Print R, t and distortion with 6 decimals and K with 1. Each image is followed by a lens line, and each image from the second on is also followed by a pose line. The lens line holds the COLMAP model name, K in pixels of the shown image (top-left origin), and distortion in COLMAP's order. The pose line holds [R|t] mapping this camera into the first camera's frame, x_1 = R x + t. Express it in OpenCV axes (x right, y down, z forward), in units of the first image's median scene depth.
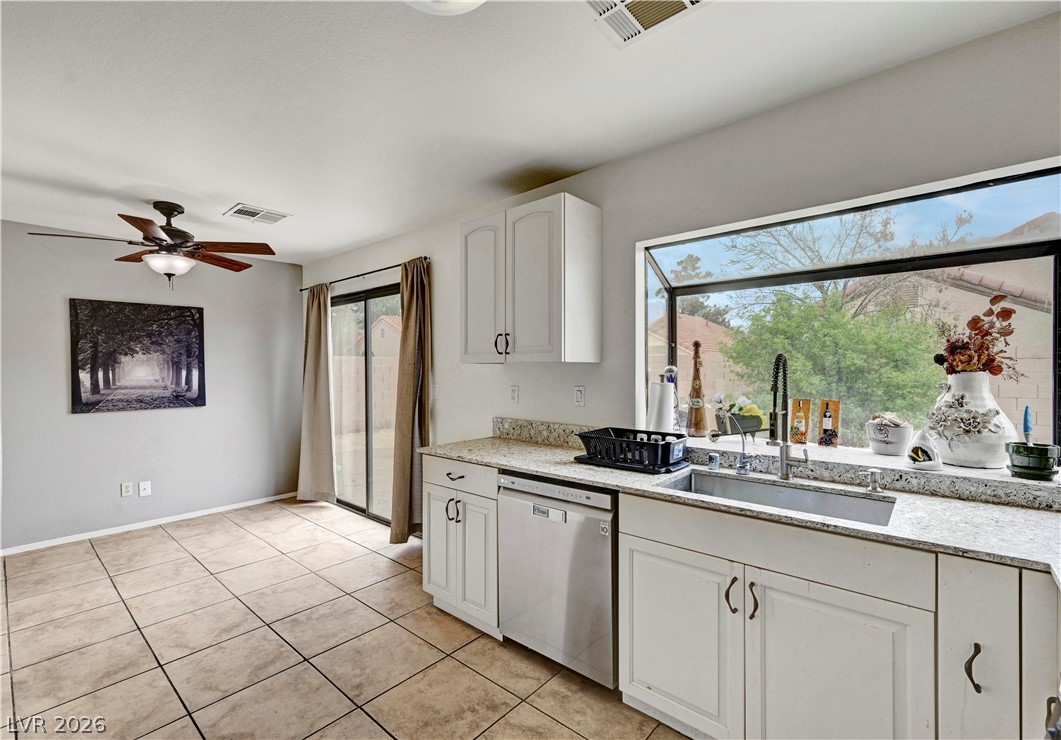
lens RADIAL K [[480.2, 0, 520.8], [0, 480.2, 368.6], [0, 0, 1]] dist [-0.001804, 0.000068]
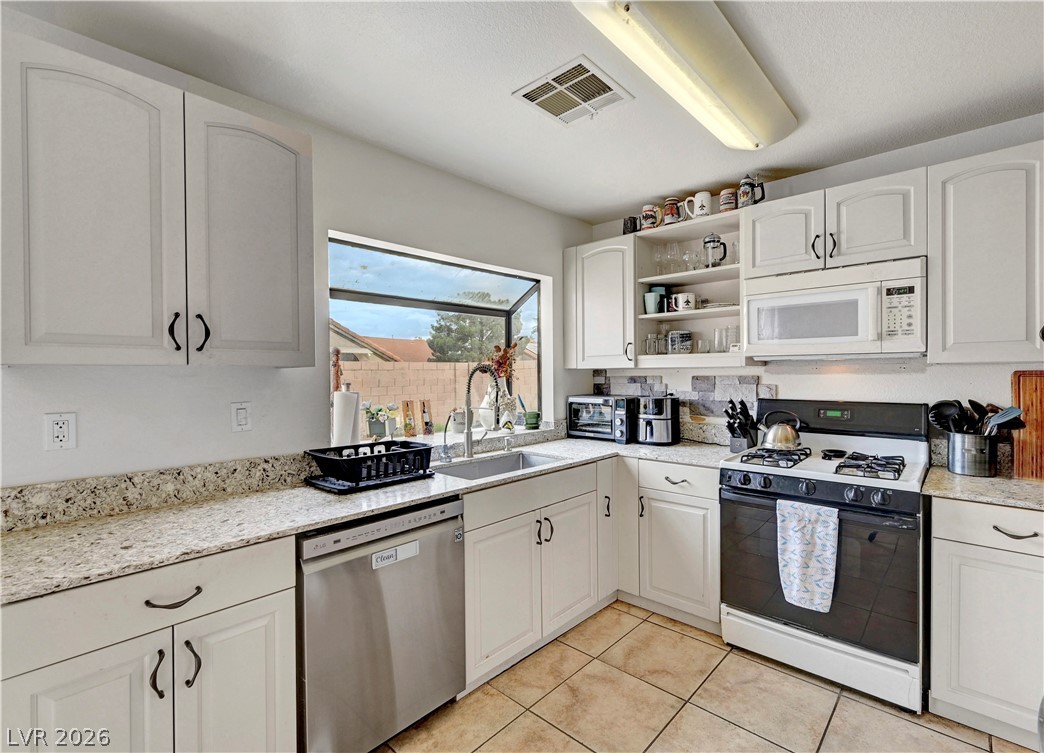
lens RADIAL K [[475.4, 0, 551.9], [0, 475.4, 377.7], [0, 0, 1]] dist [-0.006706, 0.002106]
pose [[-0.014133, -0.002030, 0.999898, -0.417750], [0.011972, 0.999926, 0.002199, 0.003797], [-0.999828, 0.012002, -0.014107, 0.421018]]
